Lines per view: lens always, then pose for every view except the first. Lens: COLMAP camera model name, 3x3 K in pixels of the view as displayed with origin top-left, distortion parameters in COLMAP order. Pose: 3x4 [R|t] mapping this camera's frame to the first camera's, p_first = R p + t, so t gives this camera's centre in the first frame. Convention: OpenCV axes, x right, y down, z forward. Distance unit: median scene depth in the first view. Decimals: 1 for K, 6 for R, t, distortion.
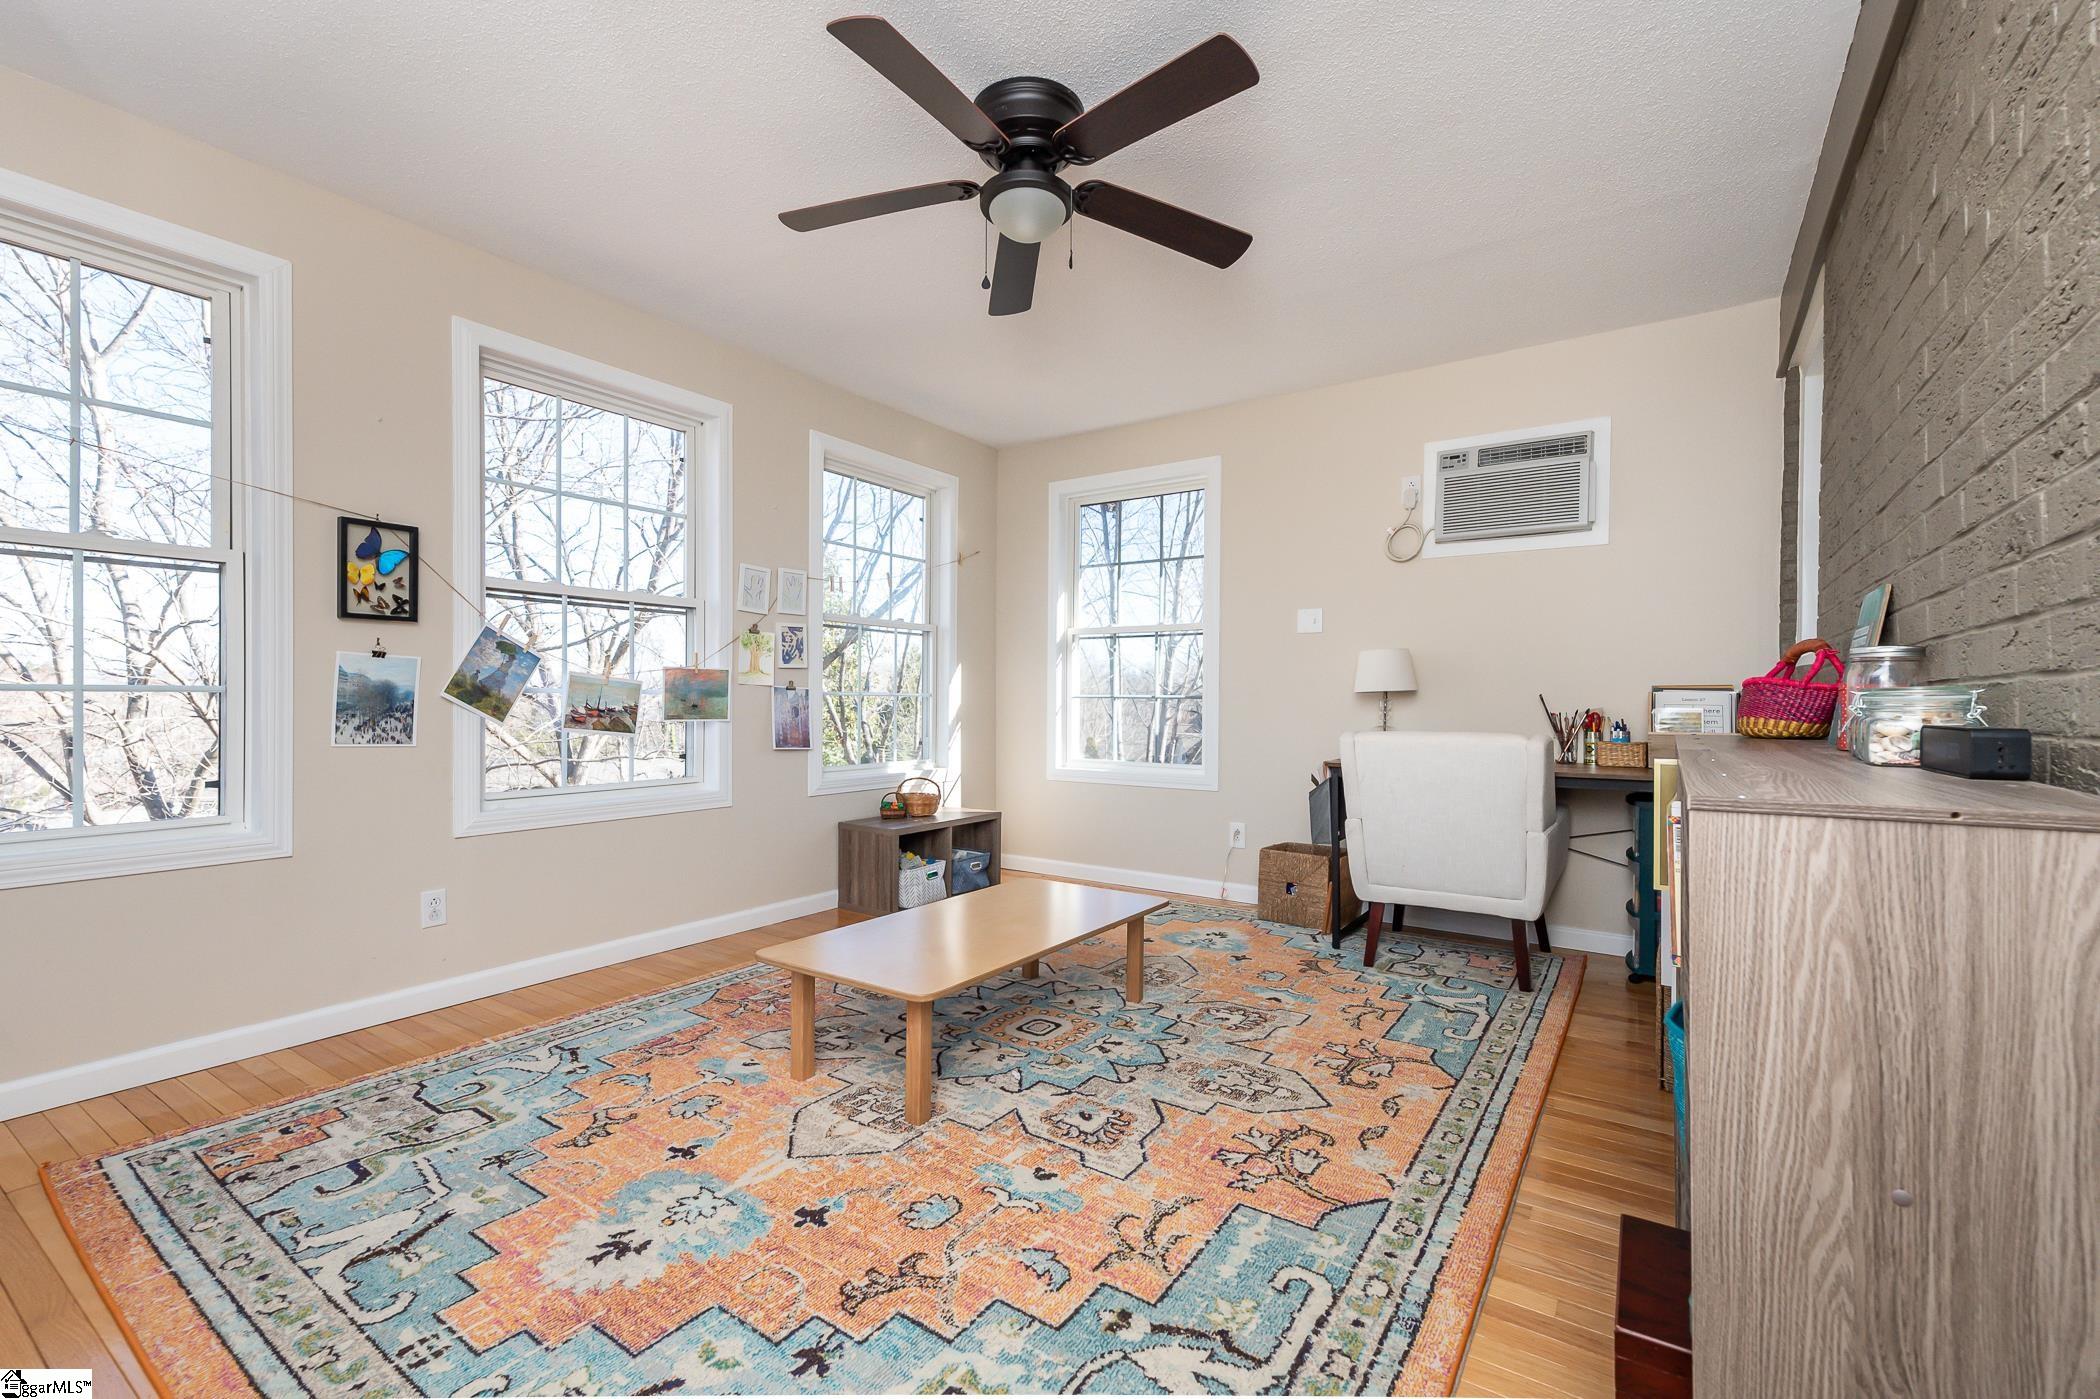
lens RADIAL K [[885.6, 0, 1061.6], [0, 885.6, 702.9], [0, 0, 1]] dist [0.016029, -0.000165]
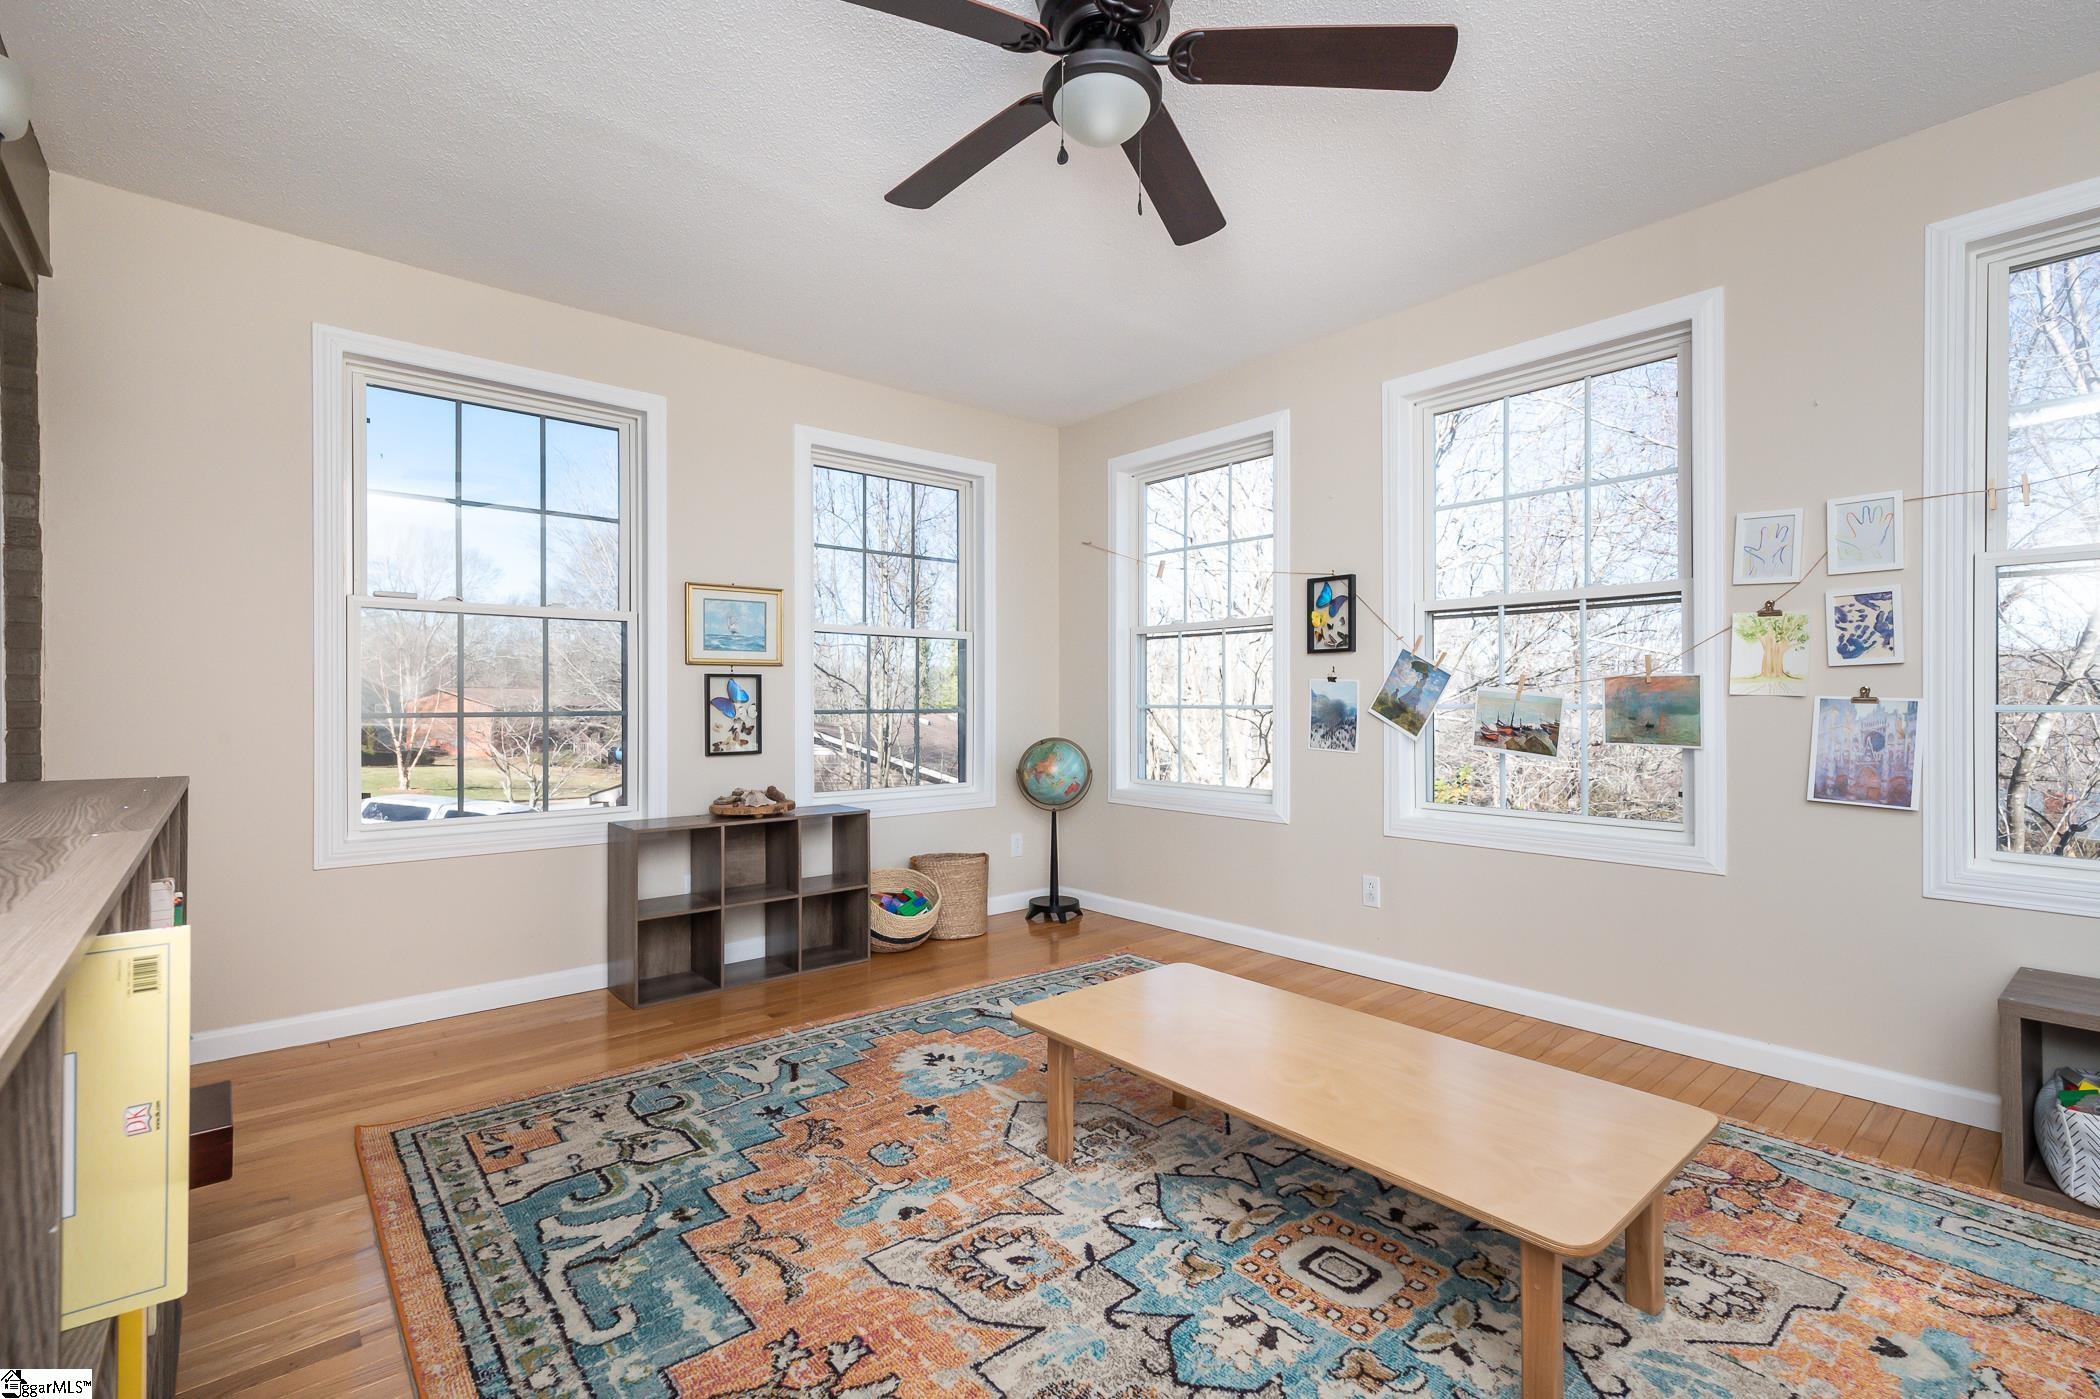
lens RADIAL K [[938.5, 0, 1061.9], [0, 938.5, 703.9], [0, 0, 1]] dist [0.012293, 0.000593]
pose [[-0.255974, -0.001106, -0.966683, 0.648104], [-0.004205, 0.999991, -0.000031, -0.017999], [0.966675, 0.004057, -0.255976, 0.988177]]
